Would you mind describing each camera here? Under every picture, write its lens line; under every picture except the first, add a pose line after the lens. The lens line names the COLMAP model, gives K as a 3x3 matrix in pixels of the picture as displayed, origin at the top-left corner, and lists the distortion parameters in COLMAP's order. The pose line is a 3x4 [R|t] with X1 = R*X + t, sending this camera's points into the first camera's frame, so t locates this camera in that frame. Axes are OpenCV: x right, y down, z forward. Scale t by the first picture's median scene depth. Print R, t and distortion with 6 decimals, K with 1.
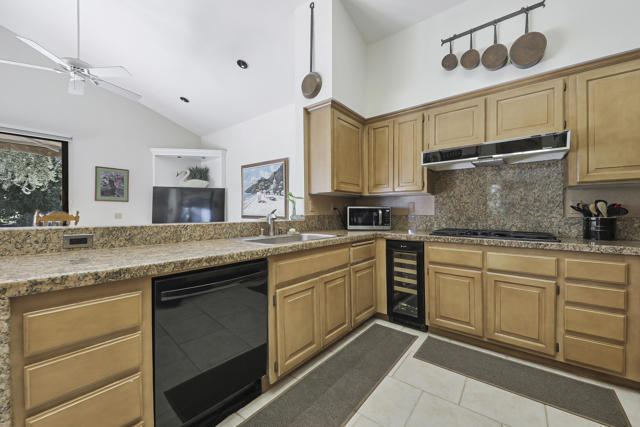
lens RADIAL K [[250.3, 0, 325.3], [0, 250.3, 215.0], [0, 0, 1]] dist [-0.003305, -0.000913]
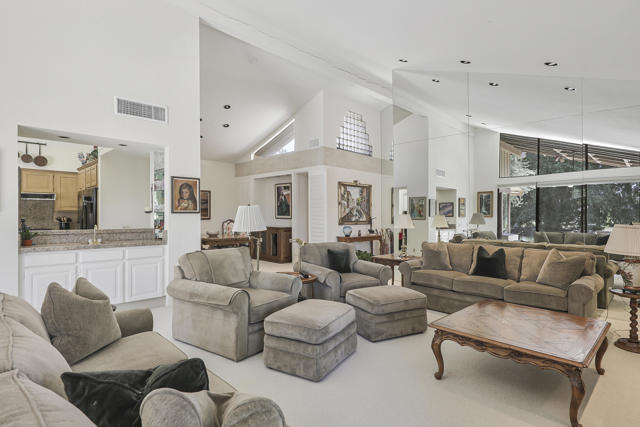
lens RADIAL K [[329.2, 0, 320.4], [0, 329.2, 216.9], [0, 0, 1]] dist [0.009434, 0.000241]
pose [[0.145995, -0.001920, 0.989283, -1.008329], [0.009504, 0.999955, 0.000538, -0.010826], [-0.989240, 0.009323, 0.146007, -1.107092]]
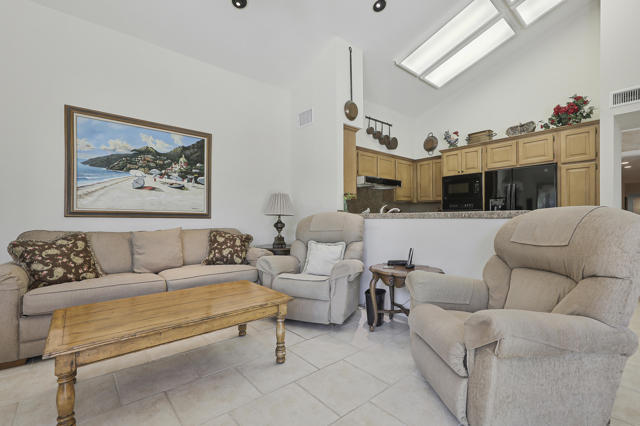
lens RADIAL K [[288.4, 0, 321.7], [0, 288.4, 217.9], [0, 0, 1]] dist [0.005056, -0.000142]
pose [[0.199621, -0.001477, 0.979872, -0.886815], [0.008011, 0.999968, -0.000124, 0.021627], [-0.979841, 0.007874, 0.199626, 0.485629]]
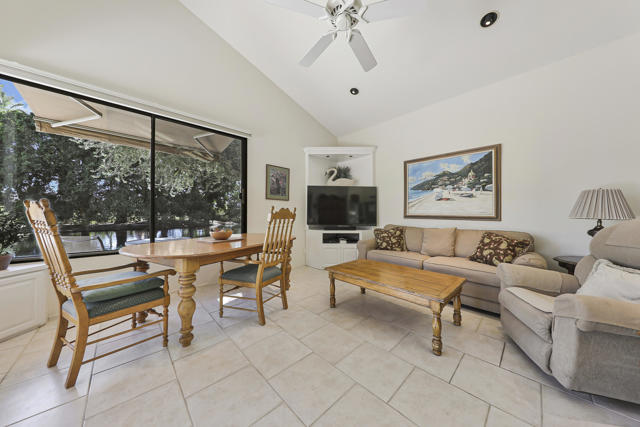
lens RADIAL K [[204.2, 0, 322.2], [0, 204.2, 212.9], [0, 0, 1]] dist [-0.001605, -0.000155]
pose [[0.988593, 0.001309, -0.150607, -0.596099], [-0.003907, 0.999849, -0.016959, 0.008061], [0.150562, 0.017354, 0.988448, 0.250423]]
